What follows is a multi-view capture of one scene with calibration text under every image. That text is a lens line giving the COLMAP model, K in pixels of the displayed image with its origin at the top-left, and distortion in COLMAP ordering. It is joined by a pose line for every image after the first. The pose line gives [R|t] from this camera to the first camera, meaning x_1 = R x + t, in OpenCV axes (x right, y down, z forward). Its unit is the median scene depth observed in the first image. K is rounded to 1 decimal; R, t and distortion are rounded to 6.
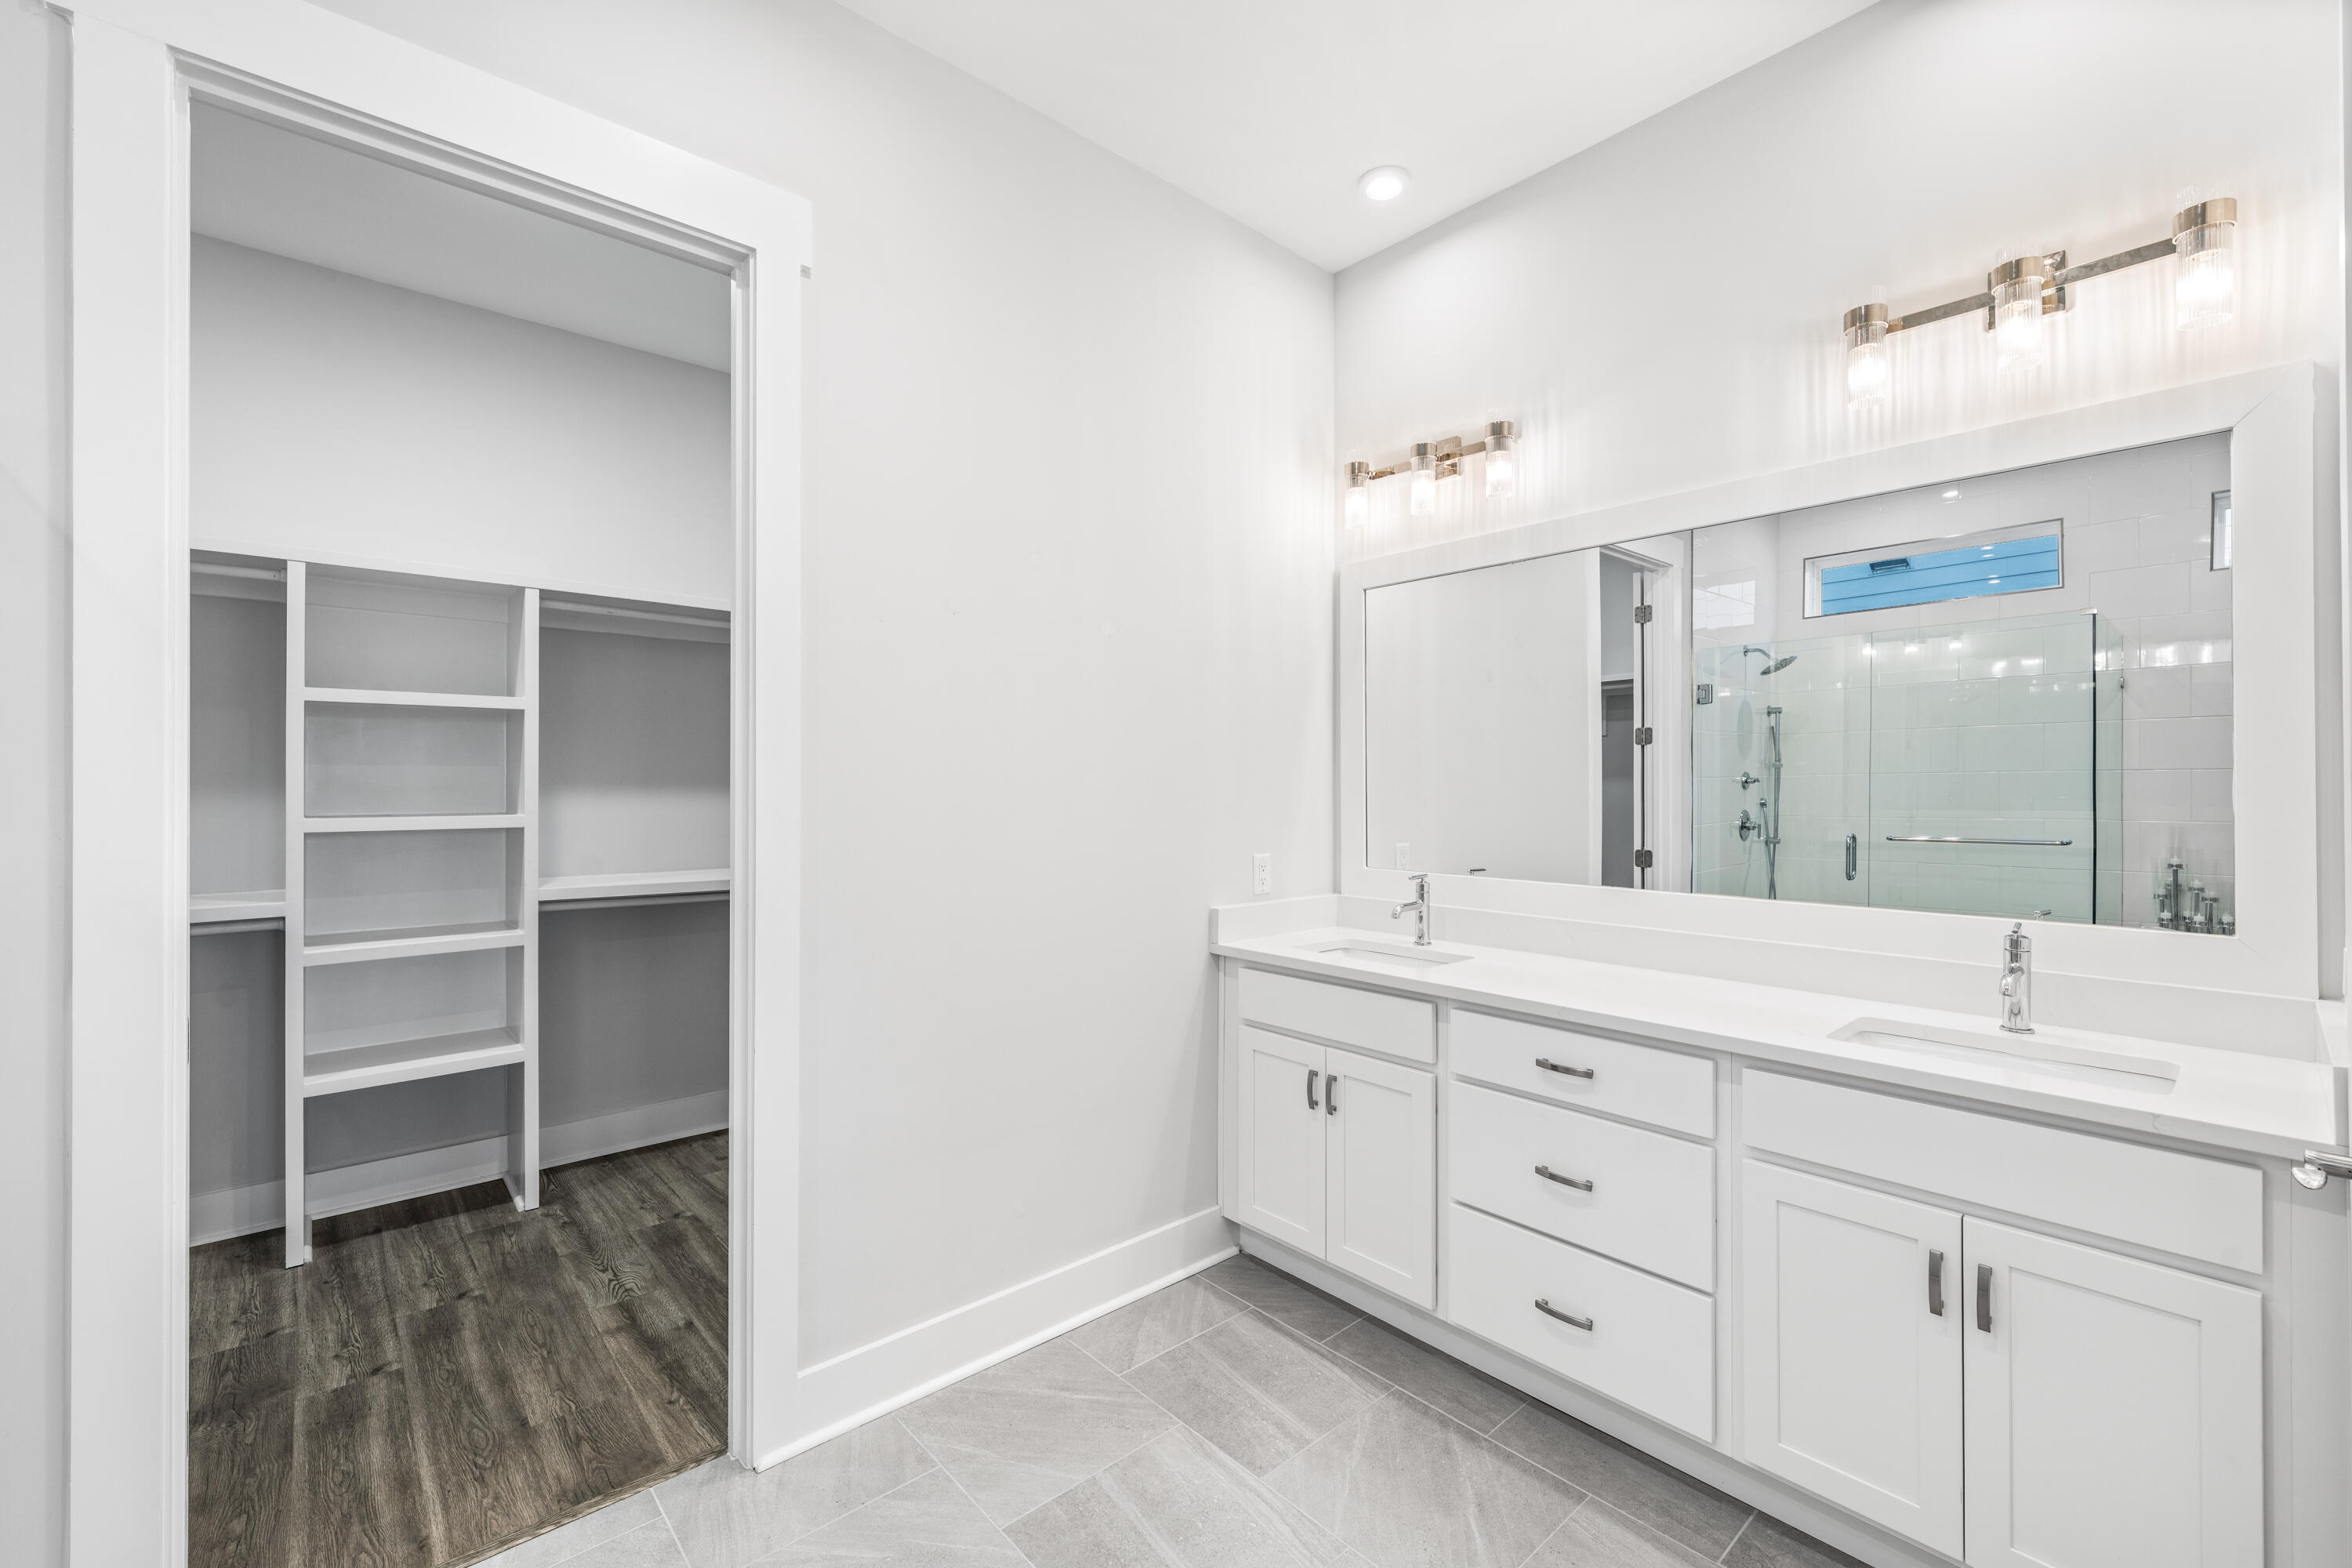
lens RADIAL K [[960.1, 0, 1165.8], [0, 960.1, 778.0], [0, 0, 1]] dist [-0.001417, -0.000544]
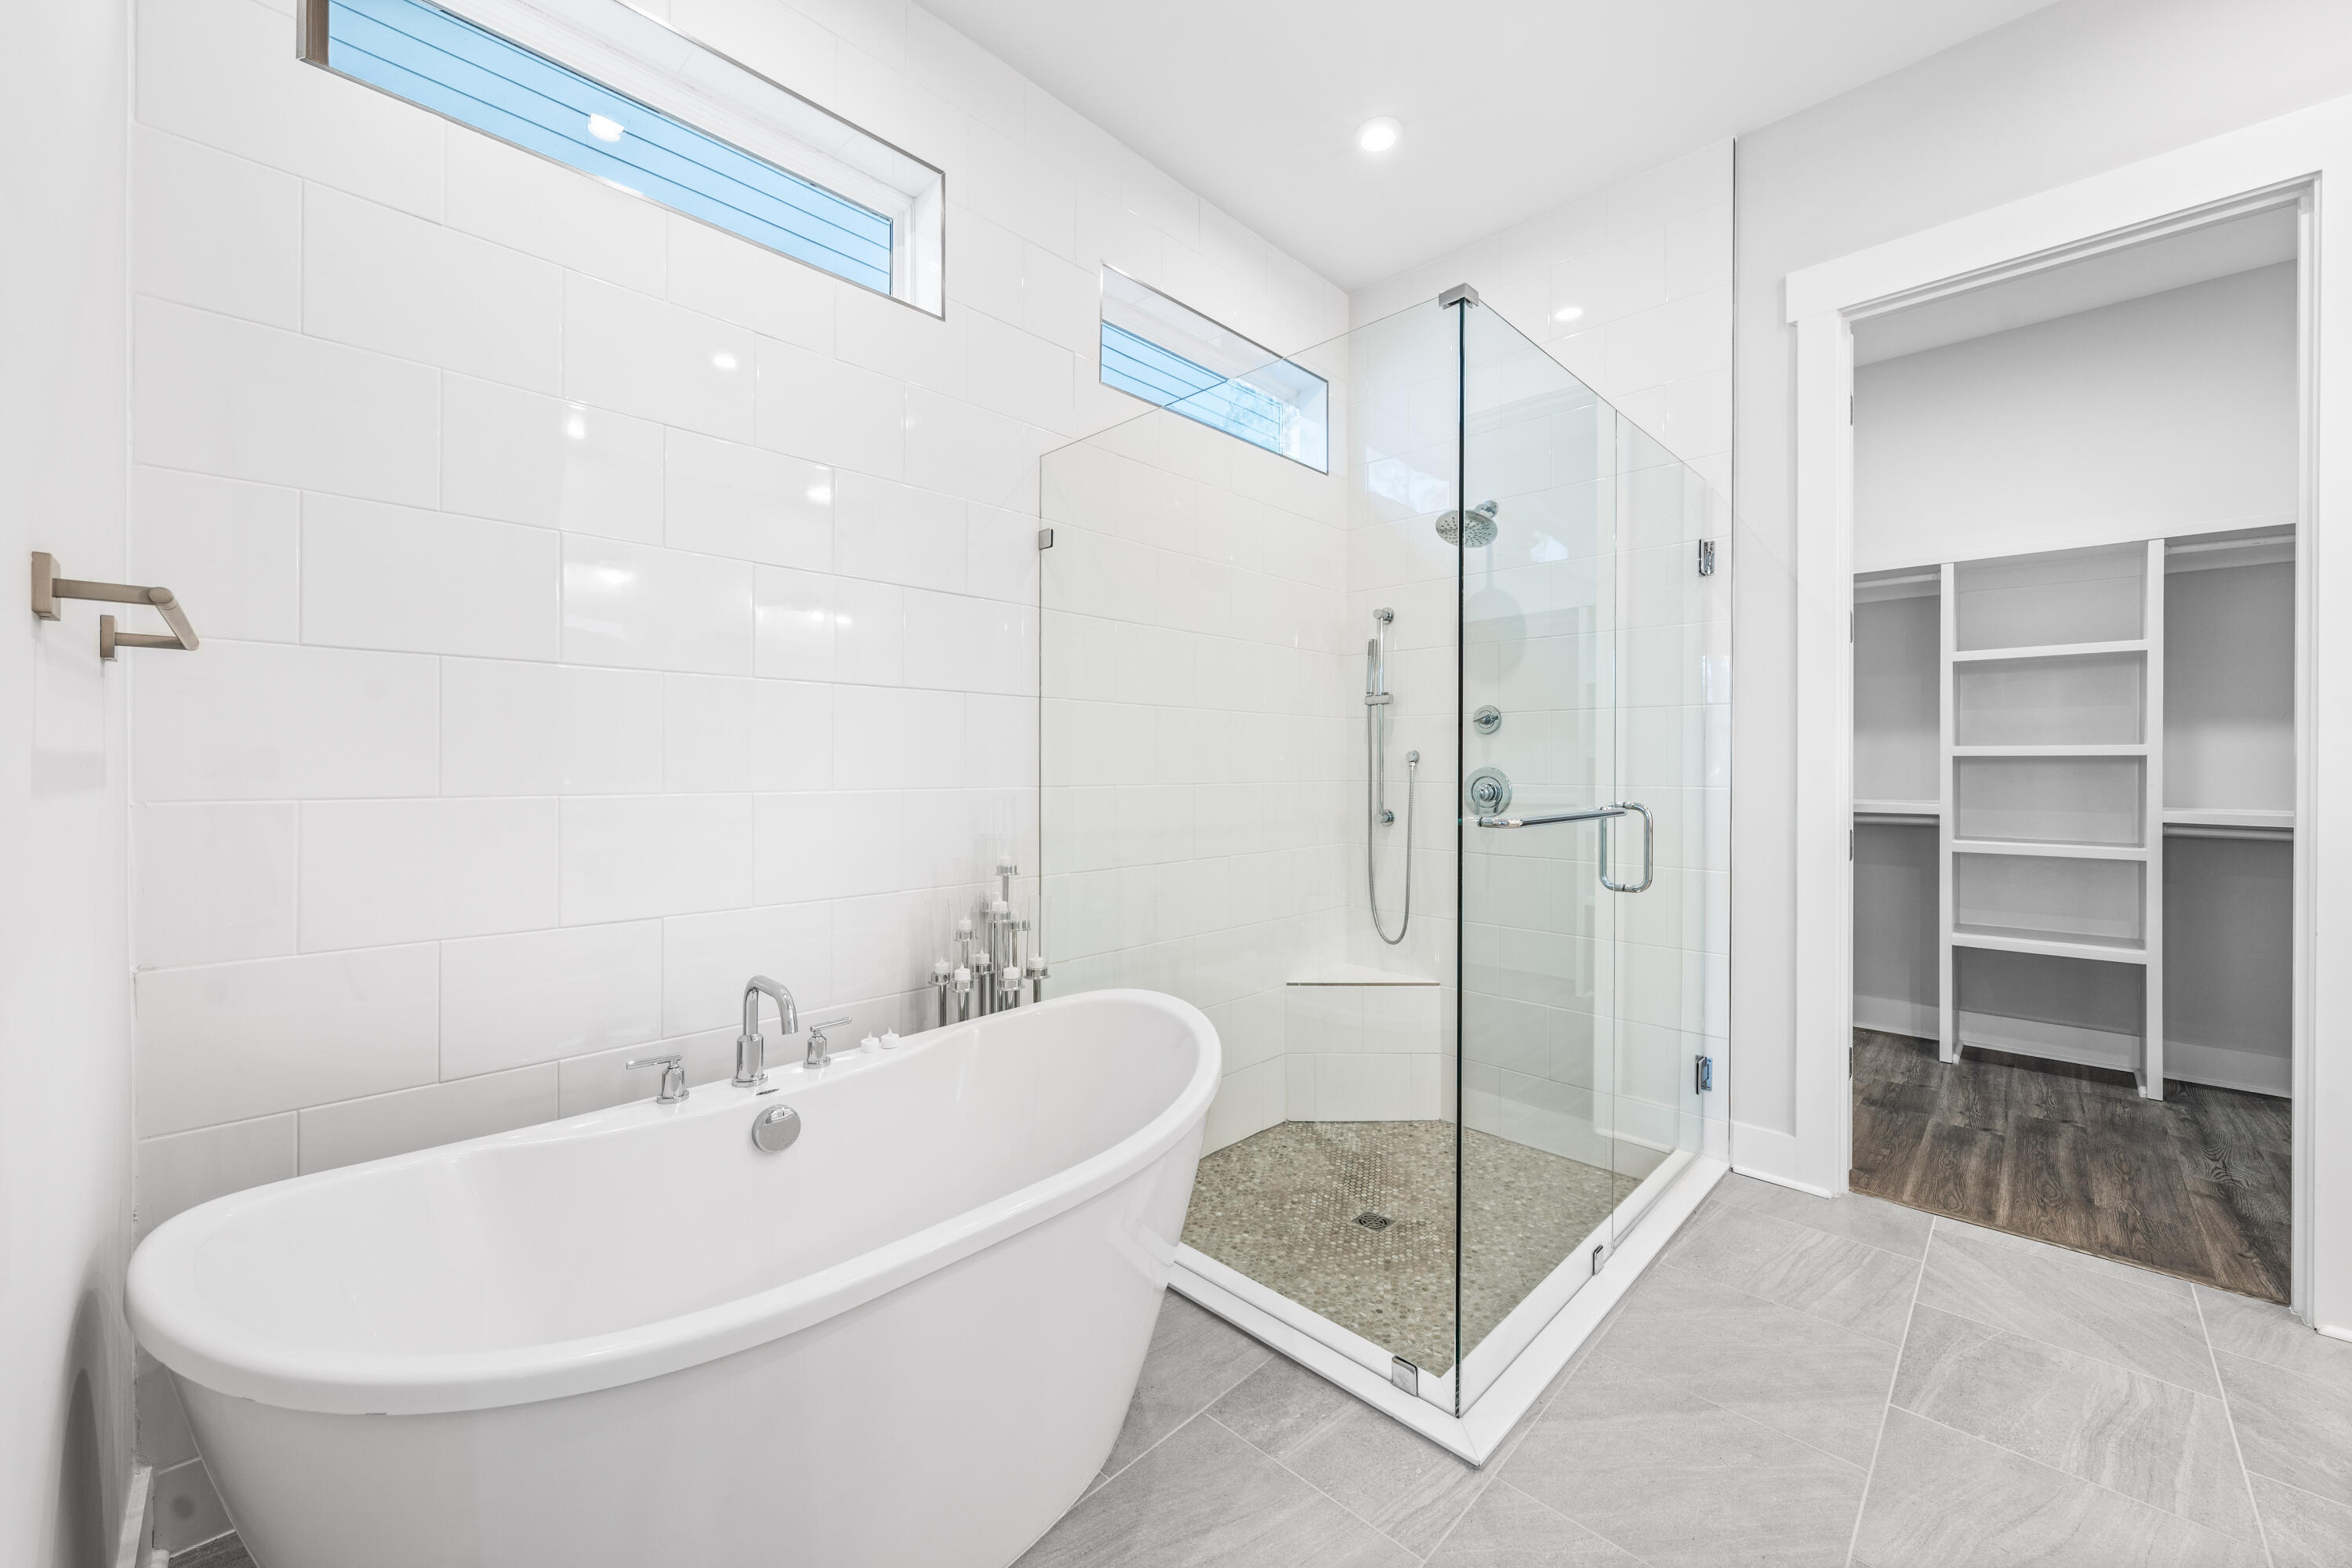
lens RADIAL K [[903.5, 0, 1181.3], [0, 903.5, 759.8], [0, 0, 1]] dist [-0.000771, 0.003105]
pose [[0.076775, -0.003591, -0.997042, 0.358623], [0.000156, 0.999994, -0.003590, 0.072439], [0.997048, 0.000120, 0.076775, -0.242165]]
